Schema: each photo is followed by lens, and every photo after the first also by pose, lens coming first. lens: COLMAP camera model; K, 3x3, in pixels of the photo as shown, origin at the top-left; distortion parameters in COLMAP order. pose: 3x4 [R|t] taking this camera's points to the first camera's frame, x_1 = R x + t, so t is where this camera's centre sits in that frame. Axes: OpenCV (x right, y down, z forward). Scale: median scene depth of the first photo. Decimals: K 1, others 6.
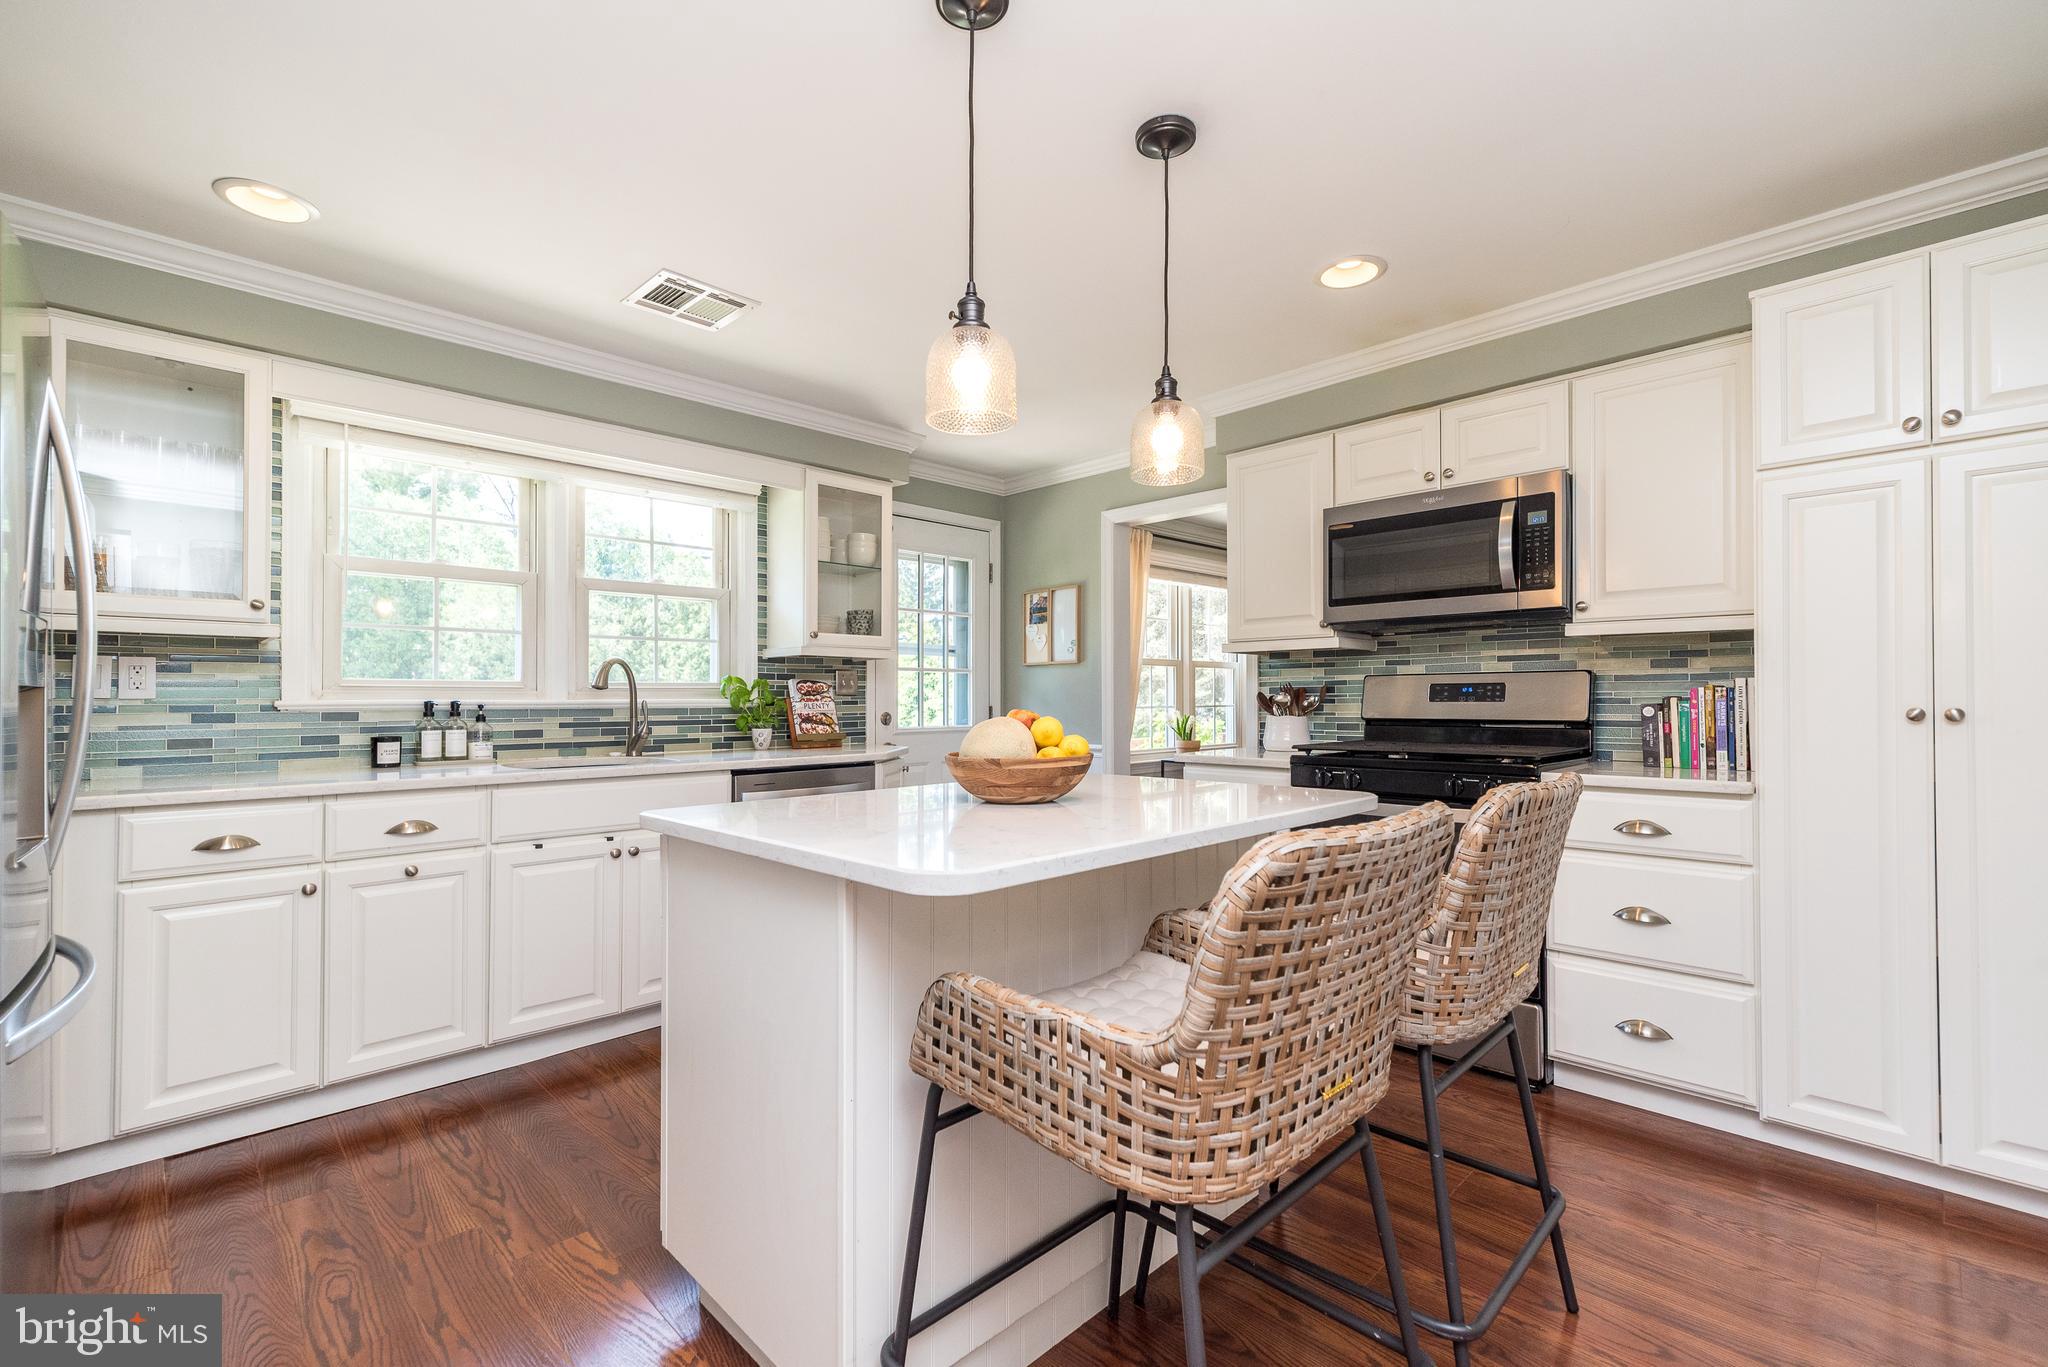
lens RADIAL K [[891.6, 0, 1028.8], [0, 891.6, 679.8], [0, 0, 1]] dist [0.005298, 0.000616]
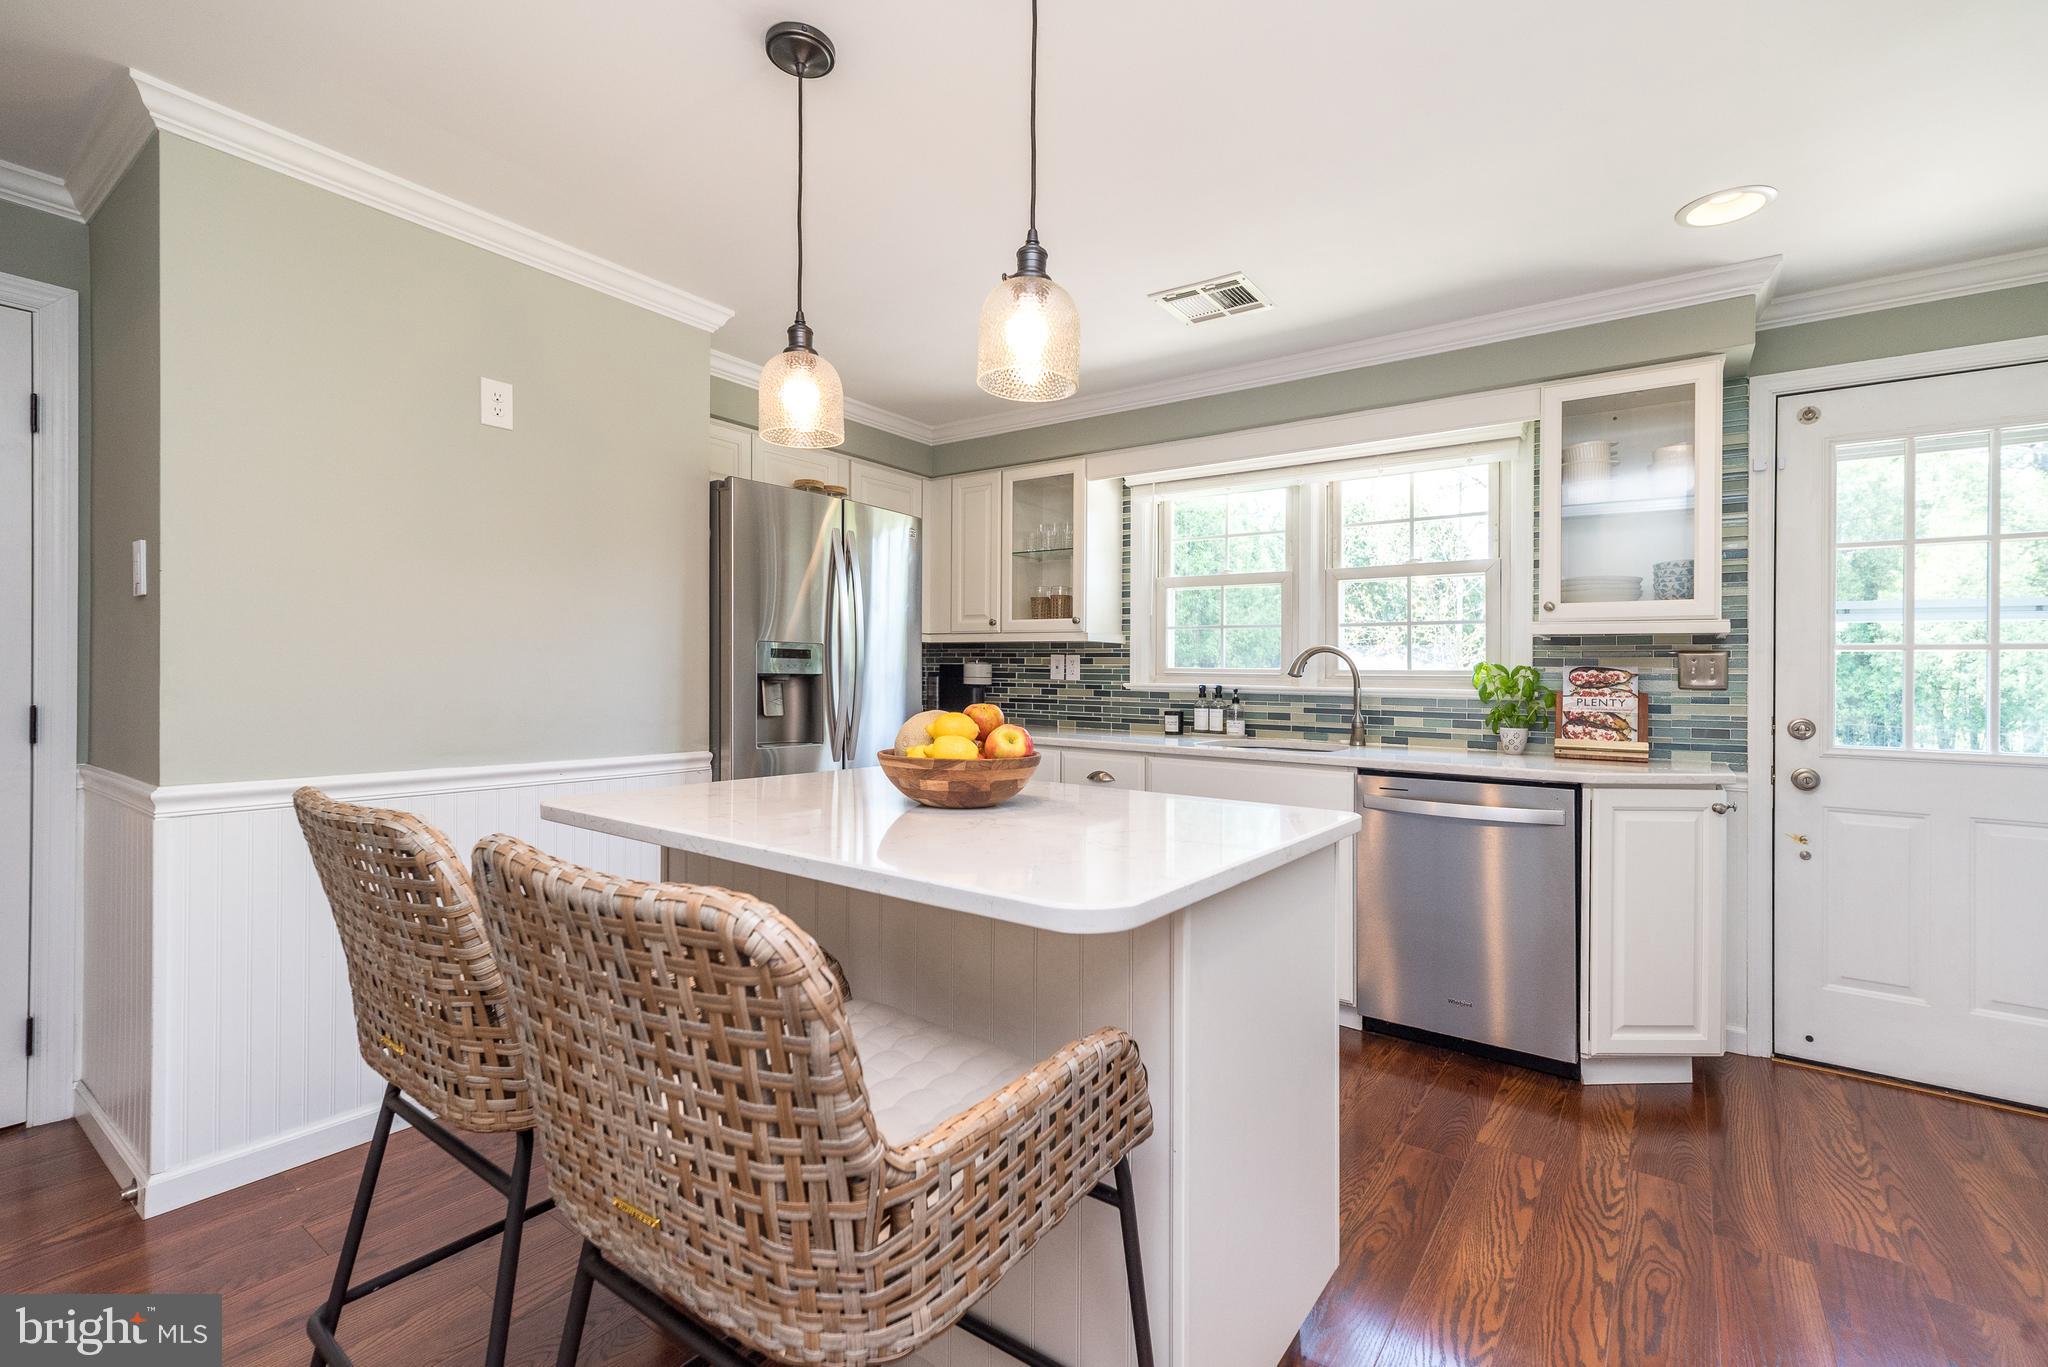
lens RADIAL K [[891.6, 0, 1028.8], [0, 891.6, 679.8], [0, 0, 1]] dist [0.005298, 0.000616]
pose [[0.156759, 0.009735, -0.987589, 0.494486], [0.002857, 0.999943, 0.010310, 0.002393], [0.987633, -0.004437, 0.156722, 0.516669]]
